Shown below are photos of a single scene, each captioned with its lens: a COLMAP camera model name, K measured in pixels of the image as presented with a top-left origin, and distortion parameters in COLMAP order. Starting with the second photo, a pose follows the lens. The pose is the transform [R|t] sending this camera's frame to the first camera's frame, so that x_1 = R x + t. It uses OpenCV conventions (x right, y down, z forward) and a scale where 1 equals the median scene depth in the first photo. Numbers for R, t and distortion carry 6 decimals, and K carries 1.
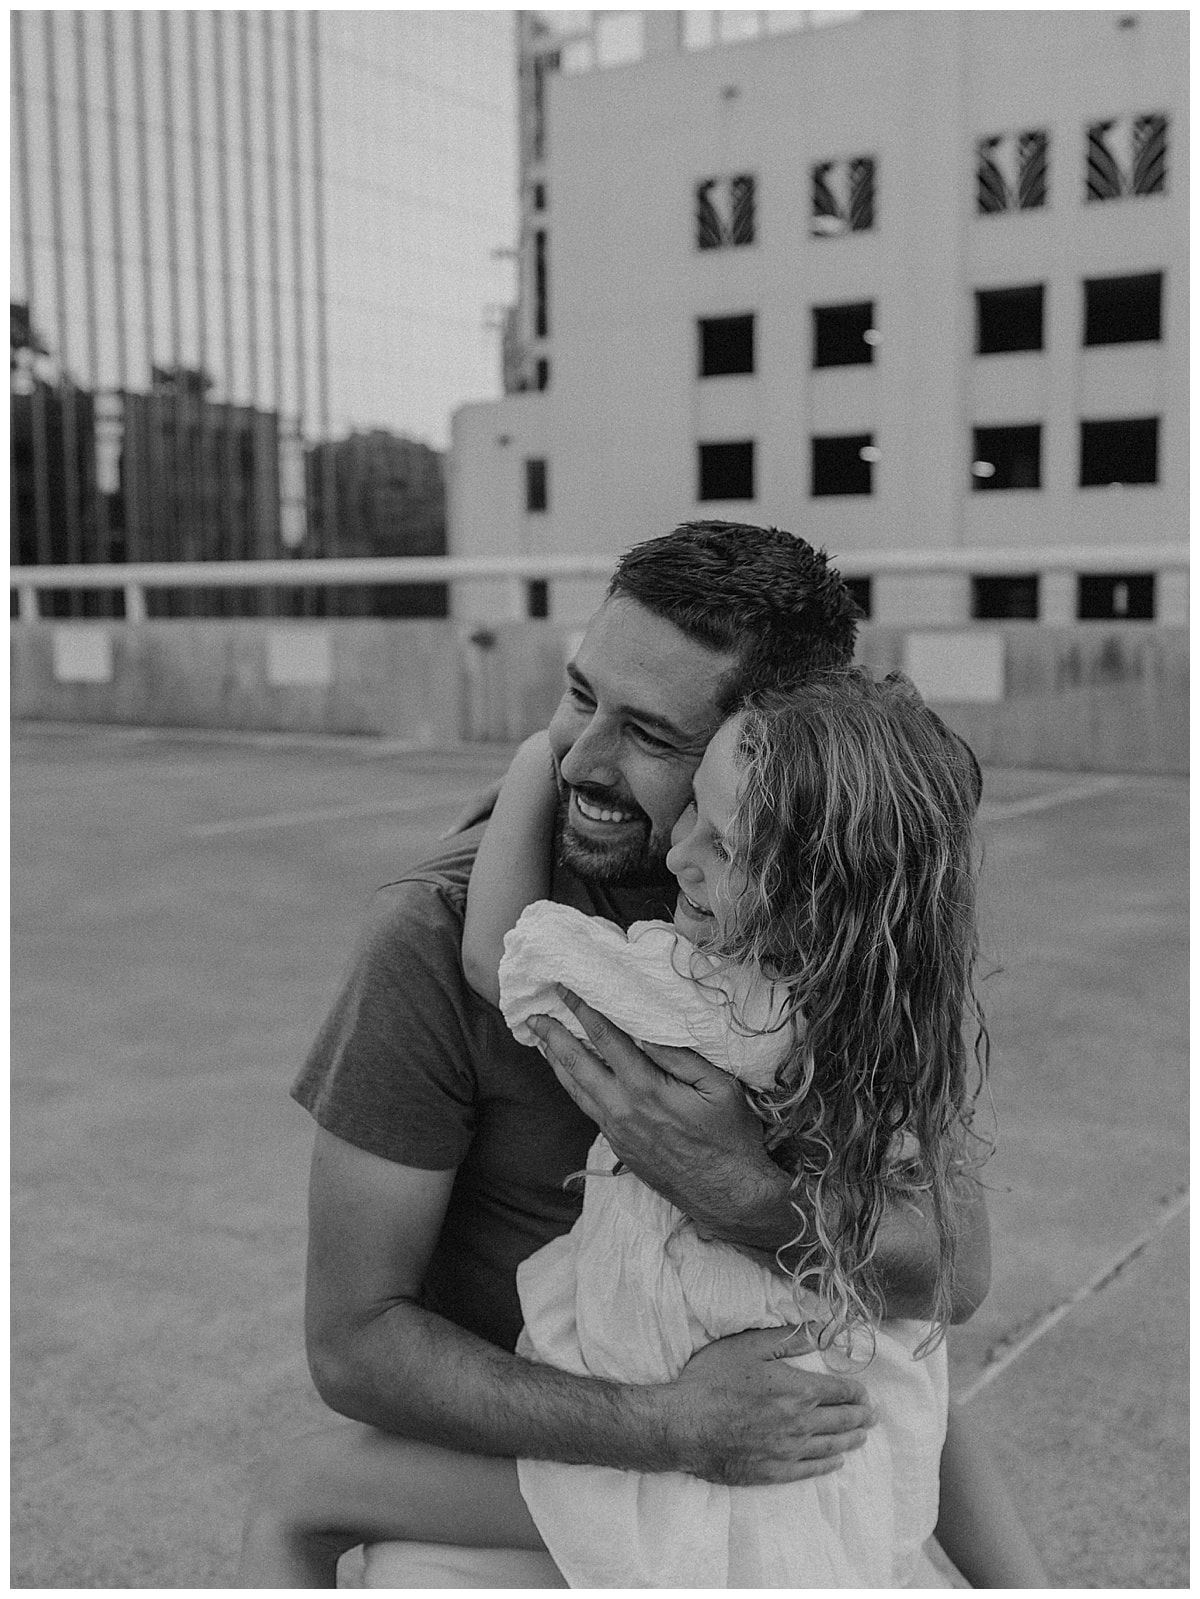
lens RADIAL K [[1467.4, 0, 600.0], [0, 1467.4, 799.5], [0, 0, 1]] dist [-0.005498, -0.011981]
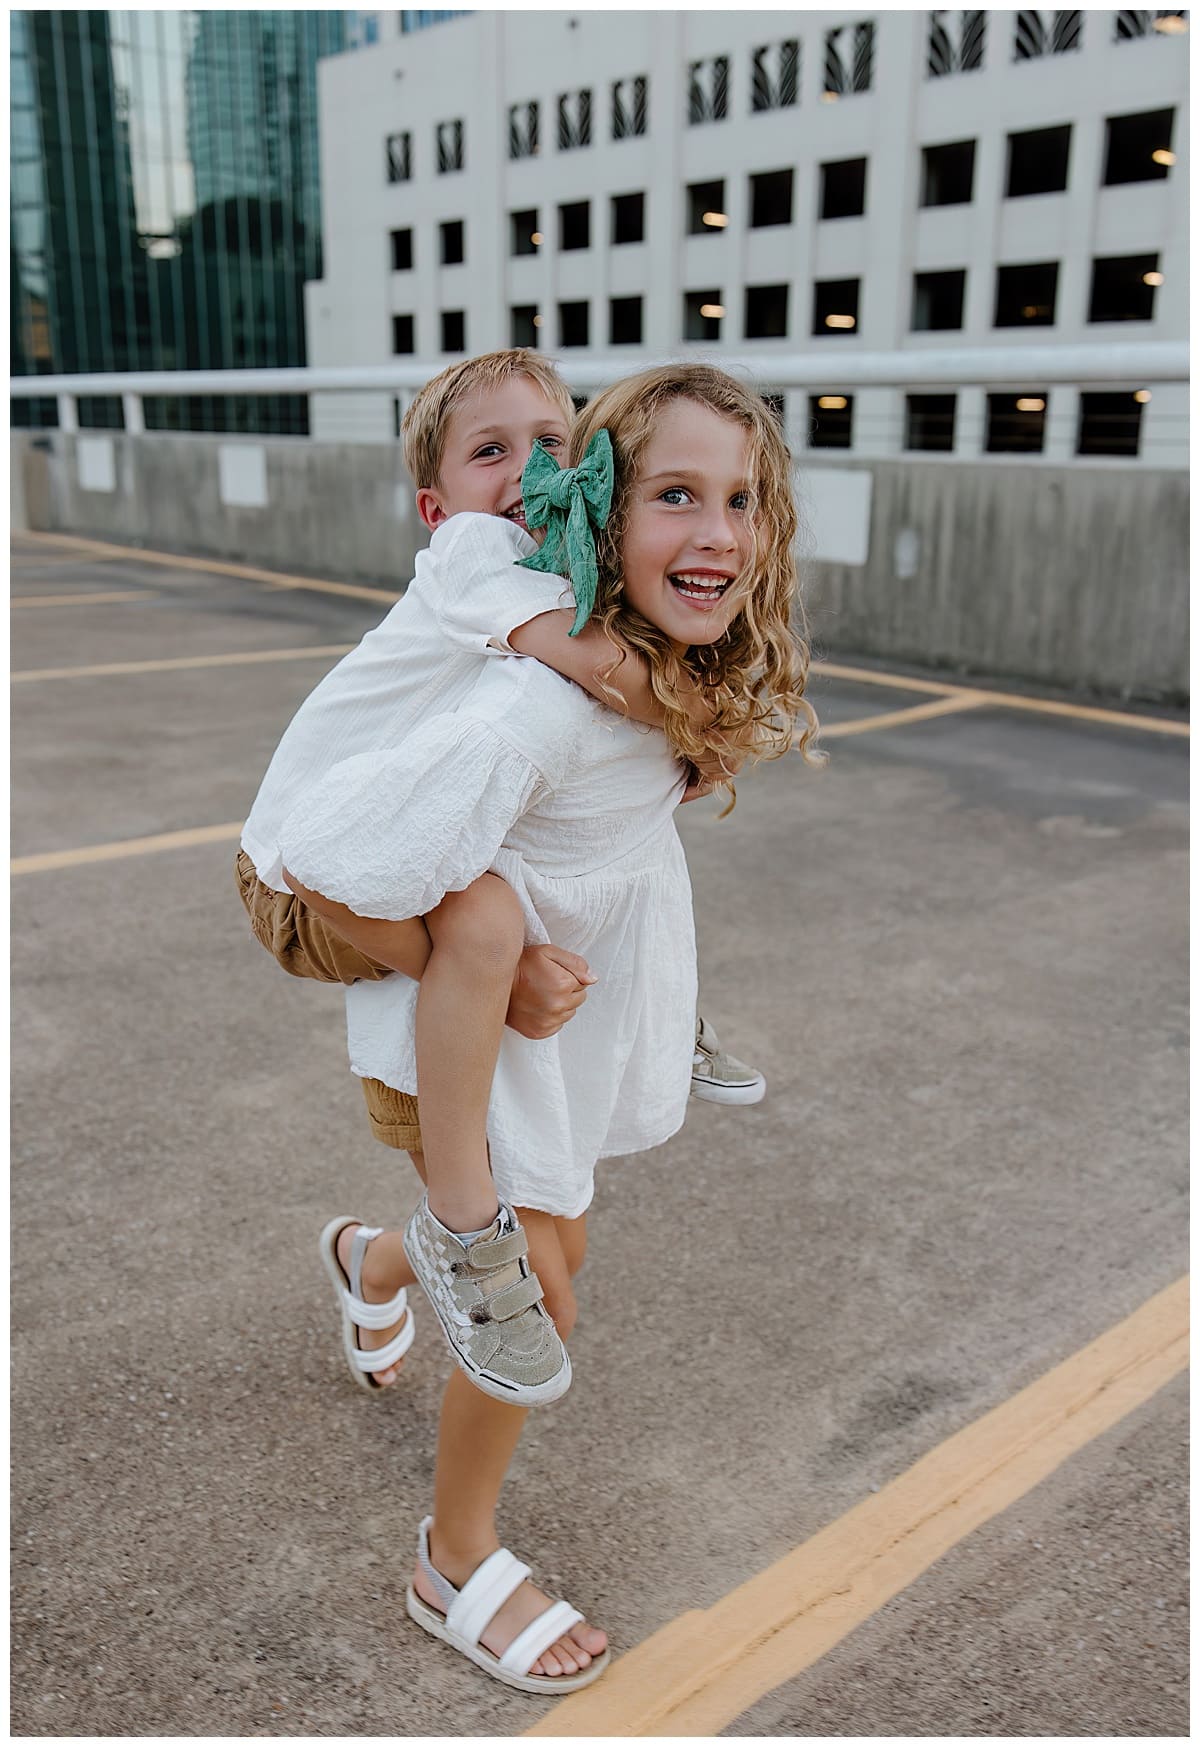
lens RADIAL K [[1463.1, 0, 600.9], [0, 1463.1, 894.7], [0, 0, 1]] dist [-0.005846, -0.004528]
pose [[0.946184, 0.105503, -0.305950, 0.665690], [-0.051139, 0.982234, 0.180558, 0.055253], [0.319564, -0.155195, 0.934769, -0.381639]]
